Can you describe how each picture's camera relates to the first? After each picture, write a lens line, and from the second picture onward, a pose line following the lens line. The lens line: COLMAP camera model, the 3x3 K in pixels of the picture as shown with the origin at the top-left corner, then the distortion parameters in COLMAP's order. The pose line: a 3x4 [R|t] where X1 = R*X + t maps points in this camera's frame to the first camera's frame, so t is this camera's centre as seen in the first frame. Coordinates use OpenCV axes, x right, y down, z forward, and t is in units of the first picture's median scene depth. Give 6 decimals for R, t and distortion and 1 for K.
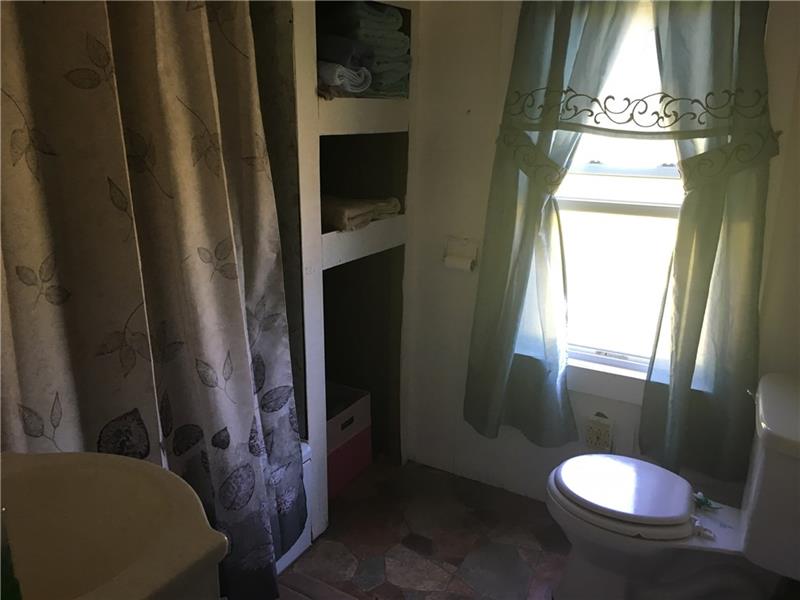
lens RADIAL K [[663.5, 0, 404.2], [0, 663.5, 299.7], [0, 0, 1]] dist [-0.005007, -0.009340]
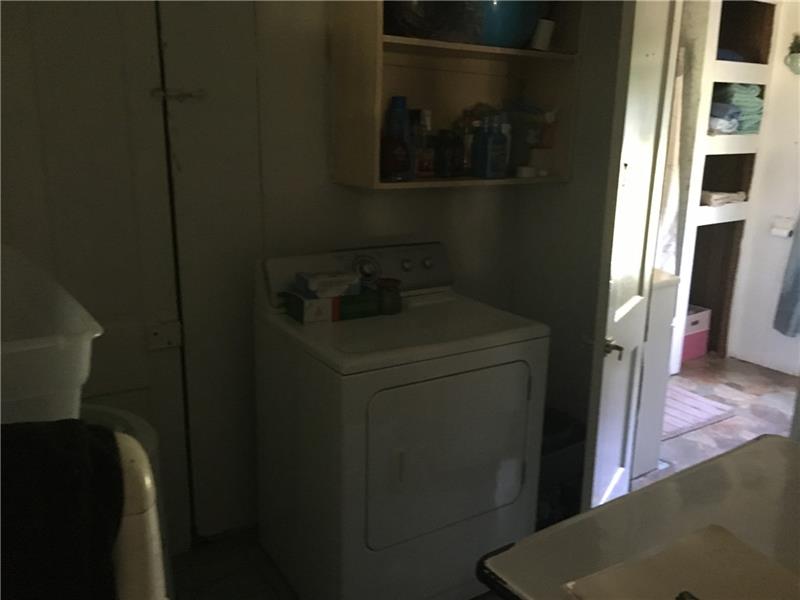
lens RADIAL K [[663.5, 0, 396.0], [0, 663.5, 307.0], [0, 0, 1]] dist [-0.005007, -0.009340]
pose [[0.891068, 0.107412, -0.440977, -0.028888], [-0.116452, 0.993174, 0.006604, 0.265610], [0.438676, 0.045468, 0.897494, -1.029540]]
